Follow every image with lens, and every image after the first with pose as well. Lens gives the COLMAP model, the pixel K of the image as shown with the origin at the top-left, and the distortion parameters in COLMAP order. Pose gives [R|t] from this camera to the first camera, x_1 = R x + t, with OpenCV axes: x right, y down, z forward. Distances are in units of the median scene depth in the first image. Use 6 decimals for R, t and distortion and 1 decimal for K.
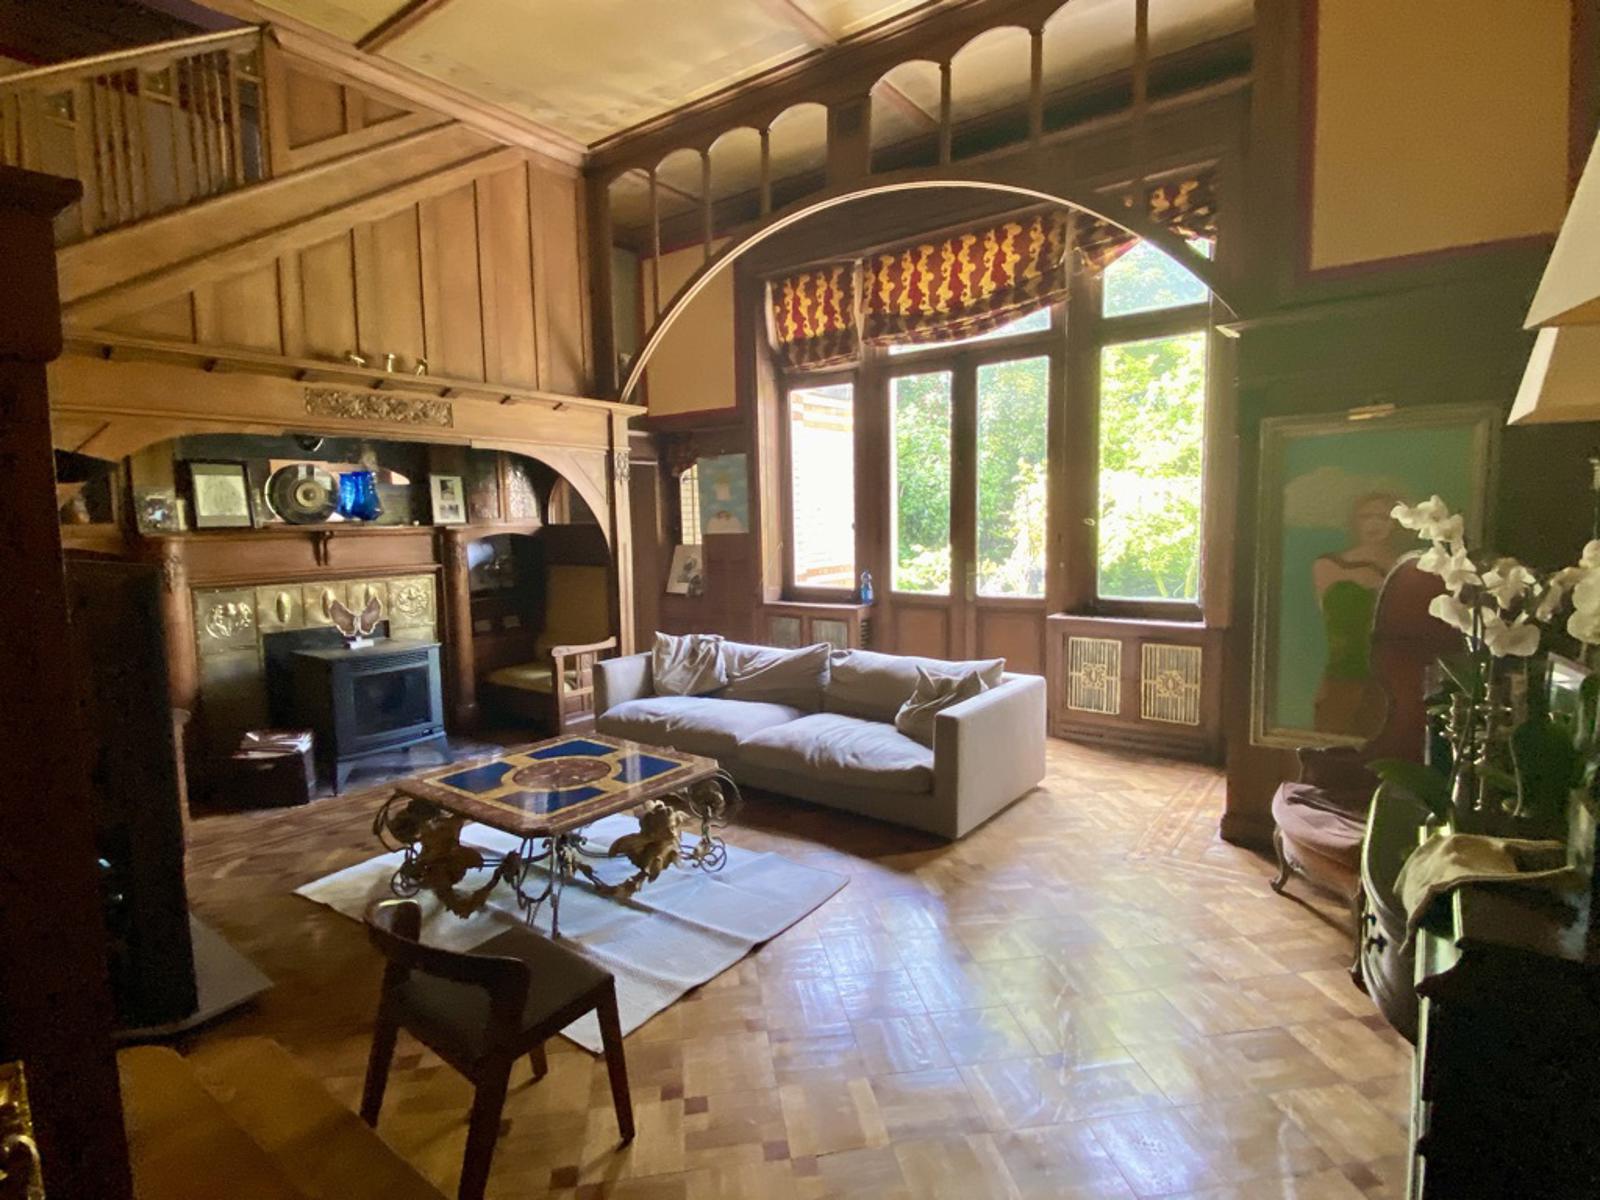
lens RADIAL K [[804.7, 0, 803.0], [0, 804.7, 598.6], [0, 0, 1]] dist [0.017075, -0.021066]
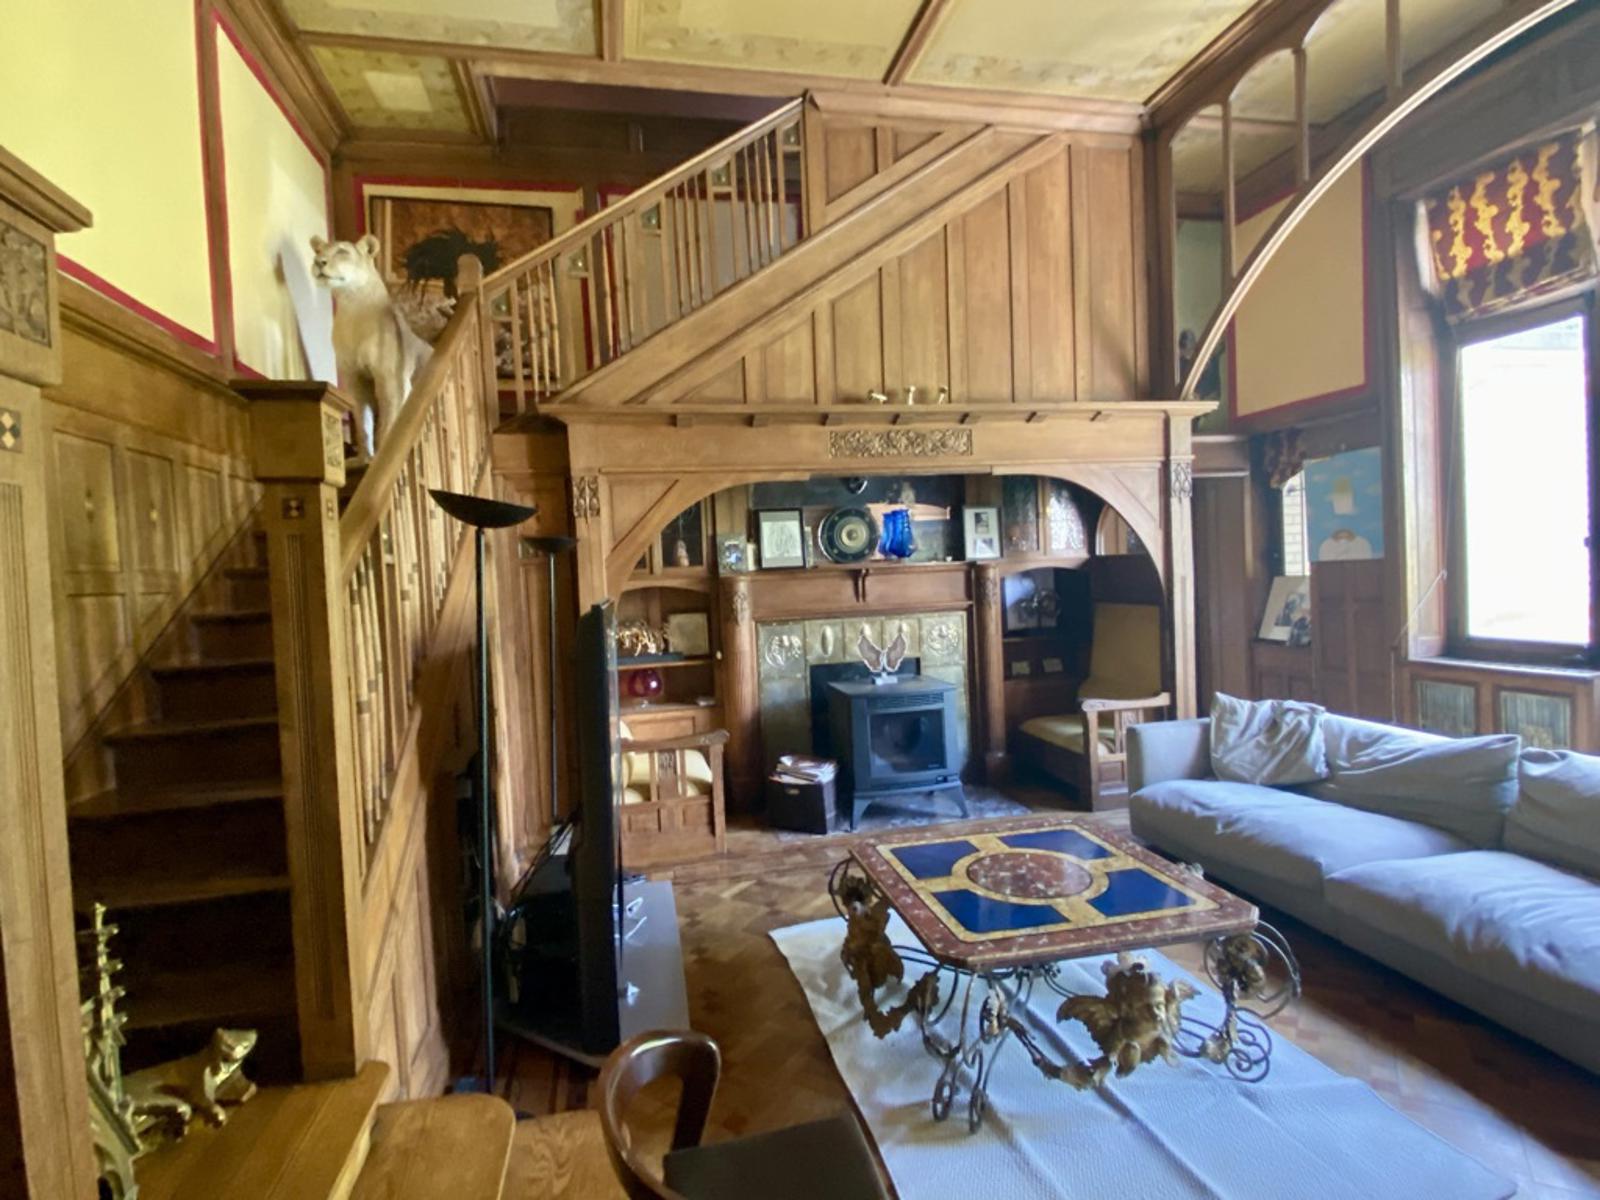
lens RADIAL K [[804.7, 0, 801.0], [0, 804.7, 599.7], [0, 0, 1]] dist [0.017075, -0.021066]
pose [[0.740806, 0.007905, -0.671673, 0.038609], [-0.034426, 0.999063, -0.026212, -0.013037], [0.670836, 0.042541, 0.740384, 0.177560]]
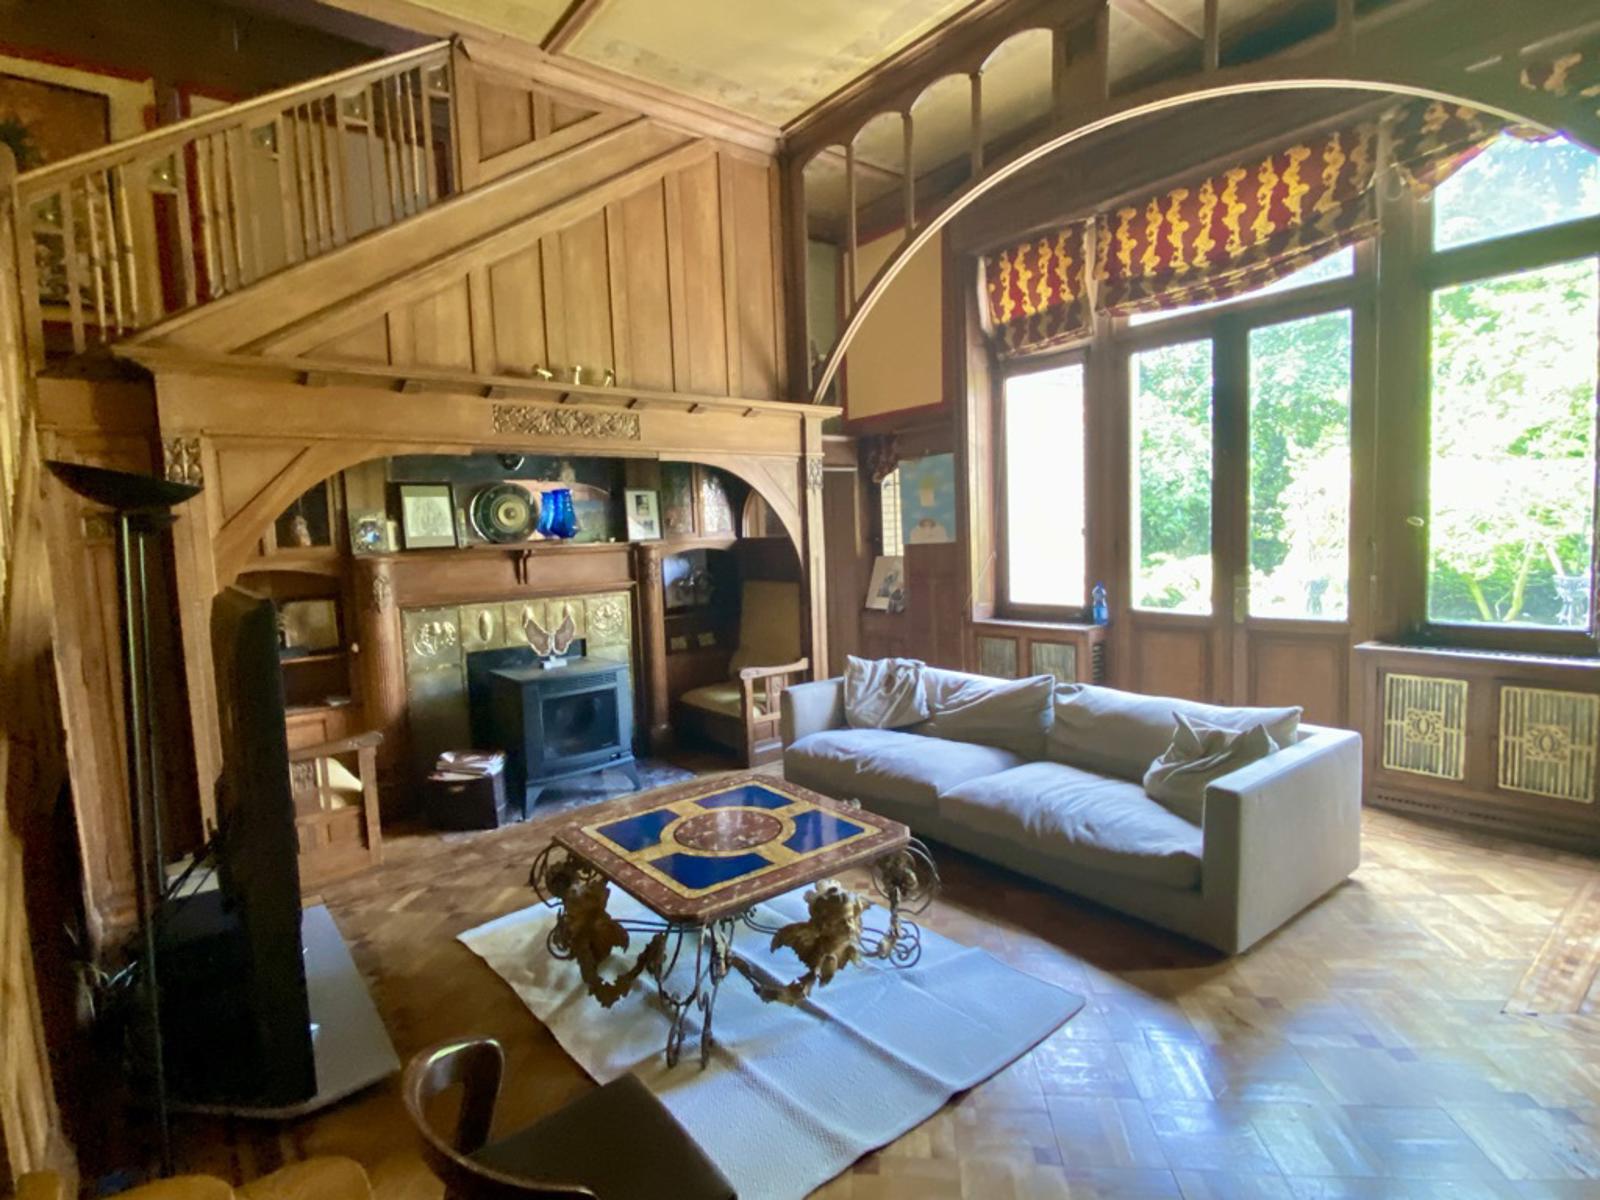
lens RADIAL K [[804.7, 0, 791.8], [0, 804.7, 599.5], [0, 0, 1]] dist [0.017075, -0.021066]
pose [[0.961736, 0.002377, -0.273969, 0.000461], [-0.004623, 0.999961, -0.007554, -0.015414], [0.273940, 0.008531, 0.961709, 0.128447]]
